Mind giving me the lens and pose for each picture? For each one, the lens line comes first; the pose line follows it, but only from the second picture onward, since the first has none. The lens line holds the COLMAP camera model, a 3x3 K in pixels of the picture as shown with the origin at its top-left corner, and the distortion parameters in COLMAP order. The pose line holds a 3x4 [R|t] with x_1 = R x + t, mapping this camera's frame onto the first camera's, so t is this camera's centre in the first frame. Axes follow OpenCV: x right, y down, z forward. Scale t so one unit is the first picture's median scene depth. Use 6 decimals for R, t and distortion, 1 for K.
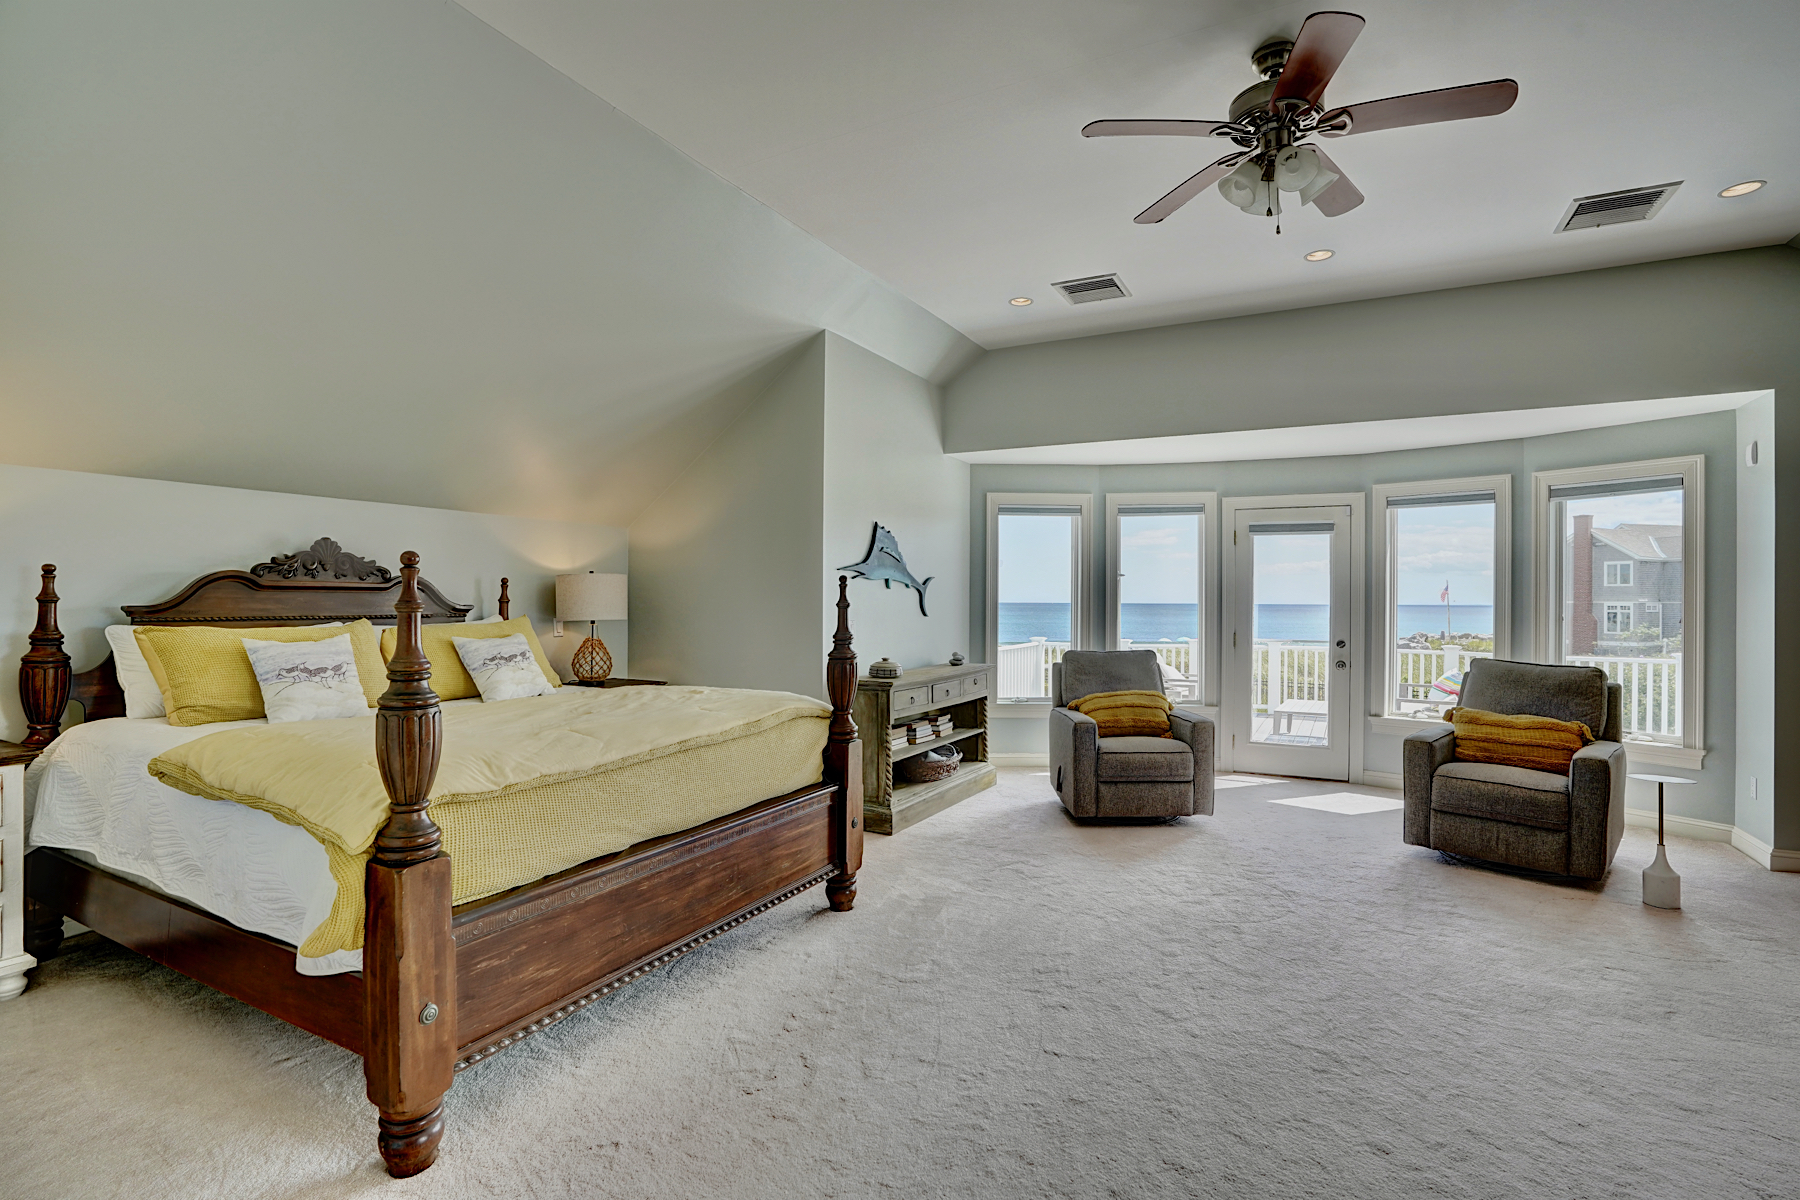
lens RADIAL K [[833.4, 0, 904.5], [0, 833.4, 600.9], [0, 0, 1]] dist [-0.063799, 0.021676]
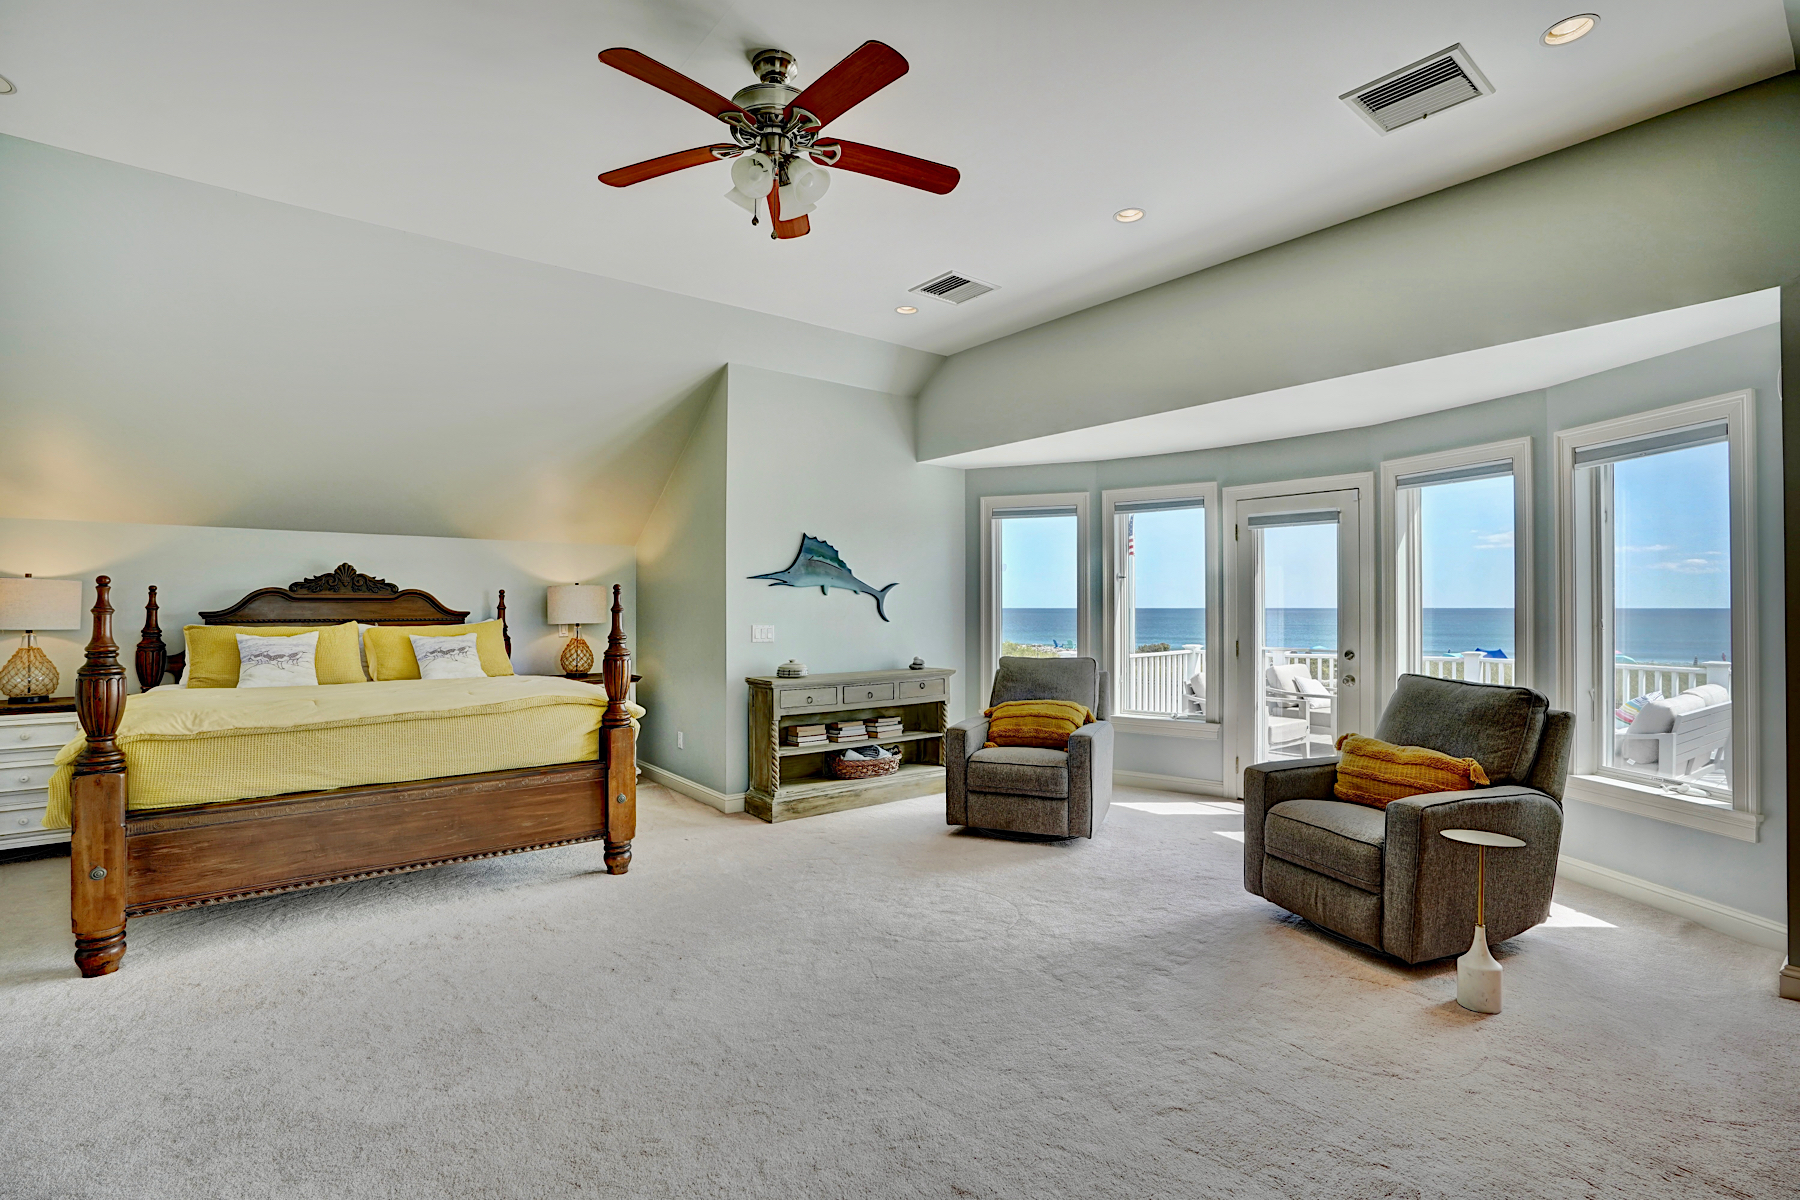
lens RADIAL K [[833.4, 0, 910.0], [0, 833.4, 599.8], [0, 0, 1]] dist [-0.063799, 0.021676]
pose [[0.922067, -0.009402, -0.386916, 0.598285], [0.005480, 0.999922, -0.011240, 0.005115], [0.386991, 0.008244, 0.922047, 0.077875]]
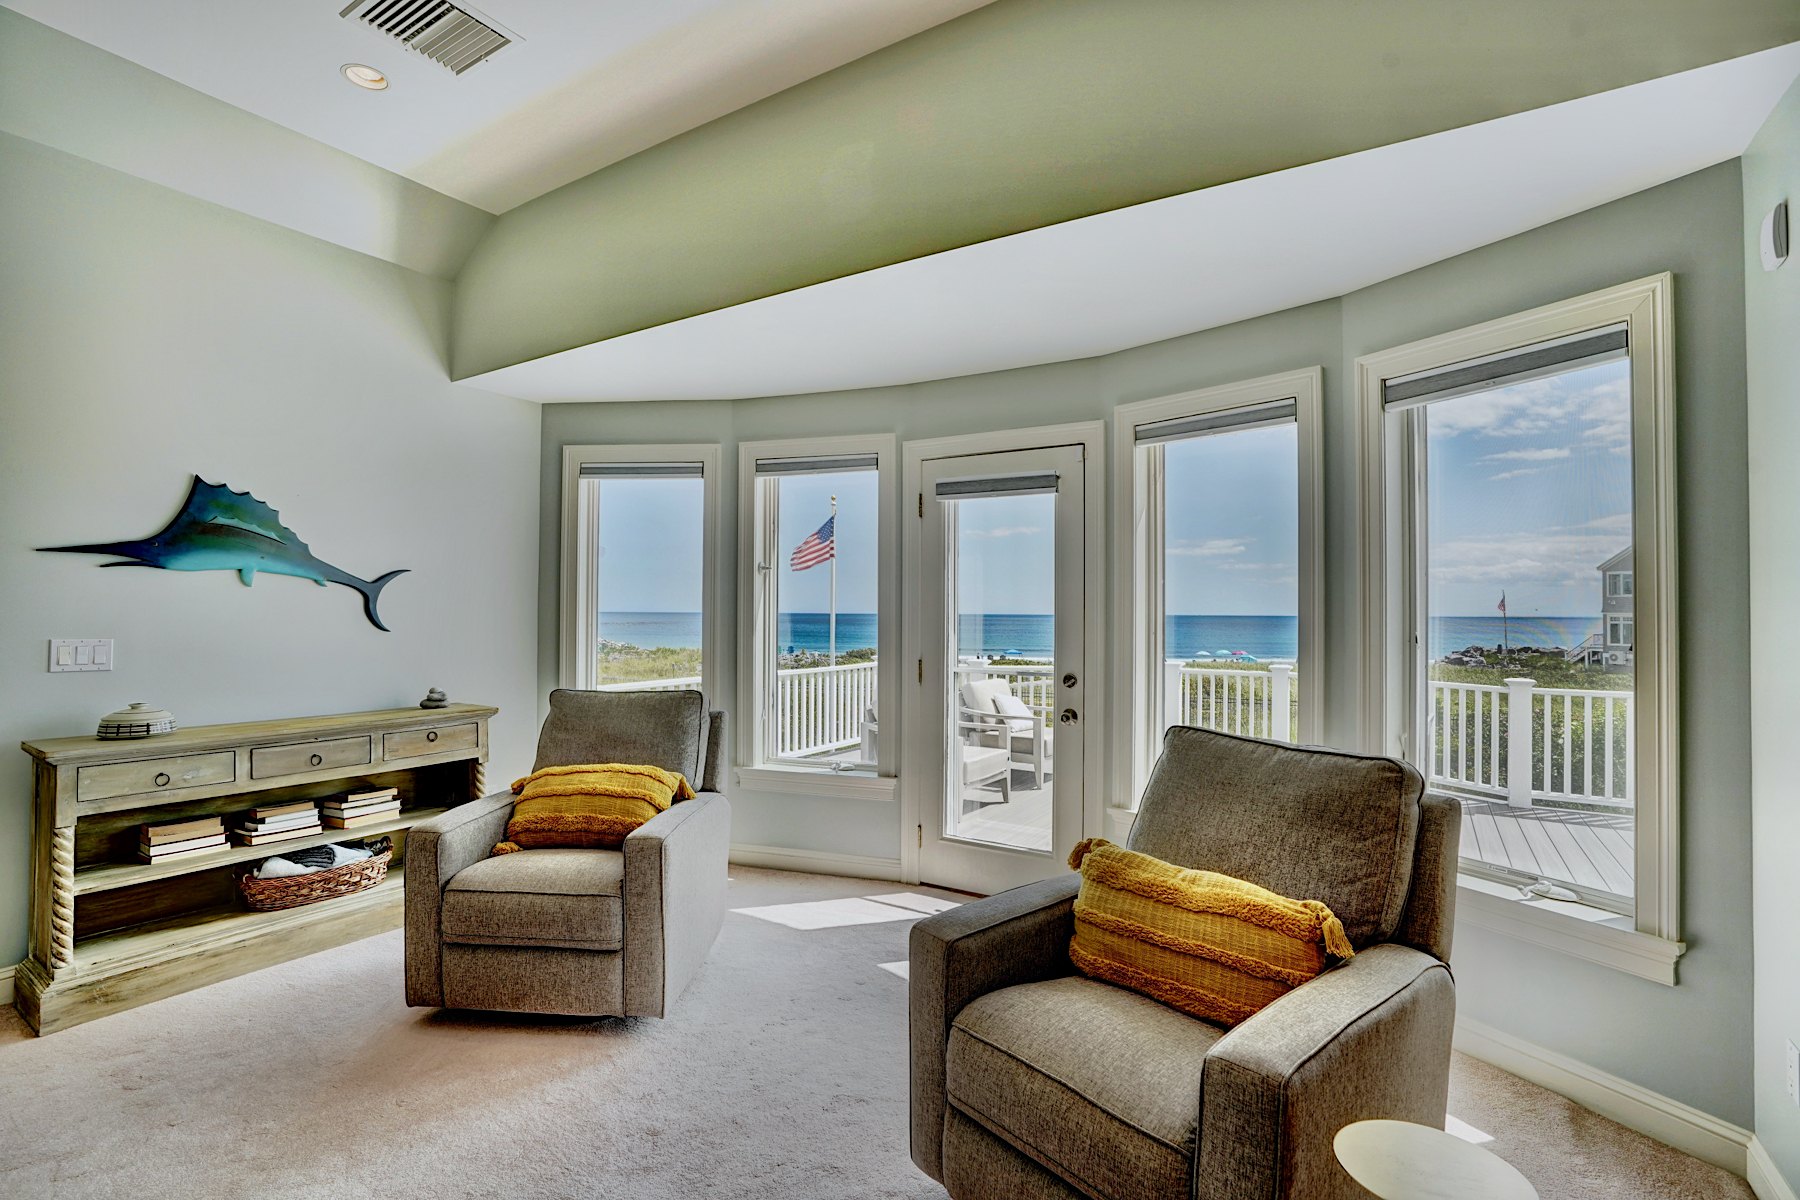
lens RADIAL K [[833.4, 0, 902.9], [0, 833.4, 597.3], [0, 0, 1]] dist [-0.063799, 0.021676]
pose [[0.997921, -0.001370, -0.064434, 0.610014], [0.000193, 0.999833, -0.018267, 0.006045], [0.064449, 0.018217, 0.997755, 0.538064]]
